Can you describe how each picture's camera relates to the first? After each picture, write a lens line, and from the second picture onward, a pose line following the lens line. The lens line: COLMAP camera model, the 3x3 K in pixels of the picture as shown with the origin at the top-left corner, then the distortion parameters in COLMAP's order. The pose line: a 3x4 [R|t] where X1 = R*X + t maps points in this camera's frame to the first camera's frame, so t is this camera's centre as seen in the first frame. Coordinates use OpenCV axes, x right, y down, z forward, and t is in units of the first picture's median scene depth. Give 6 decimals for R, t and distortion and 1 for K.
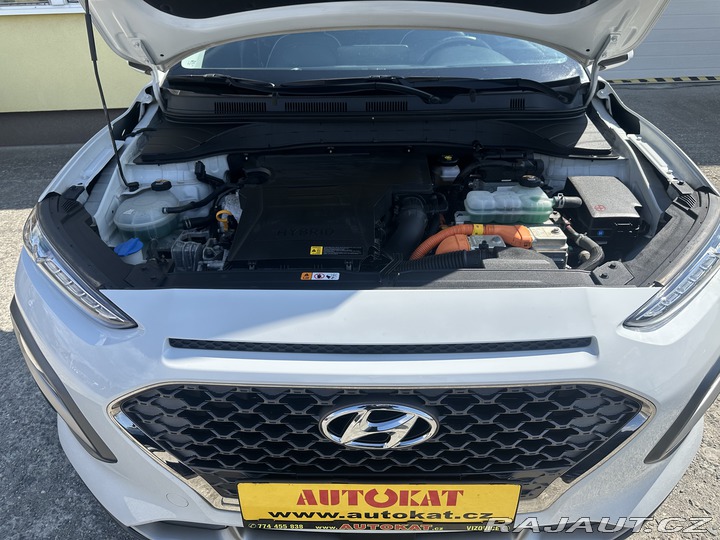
lens RADIAL K [[494.8, 0, 360.0], [0, 494.8, 270.0], [0, 0, 1]] dist [-0.000428, -0.005814]
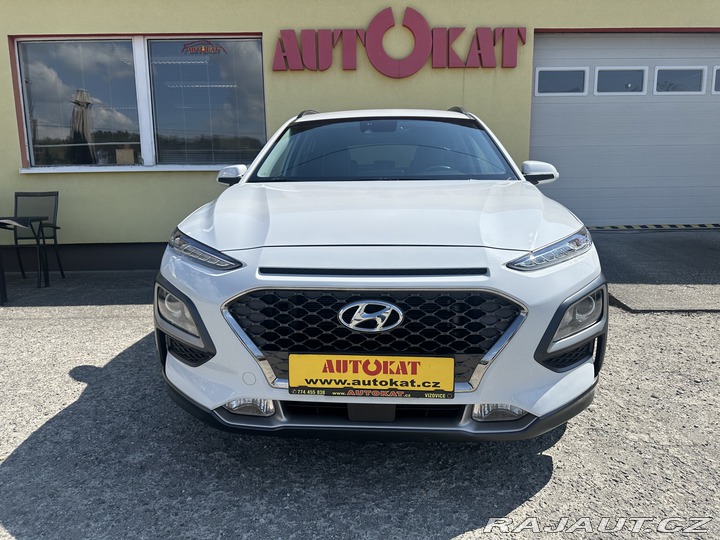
lens RADIAL K [[494.8, 0, 360.0], [0, 494.8, 270.0], [0, 0, 1]] dist [-0.000428, -0.005814]
pose [[0.999042, 0.012635, -0.041888, 0.067695], [-0.025471, 0.946393, -0.322011, 0.687675], [0.035574, 0.322770, 0.945809, -0.709118]]
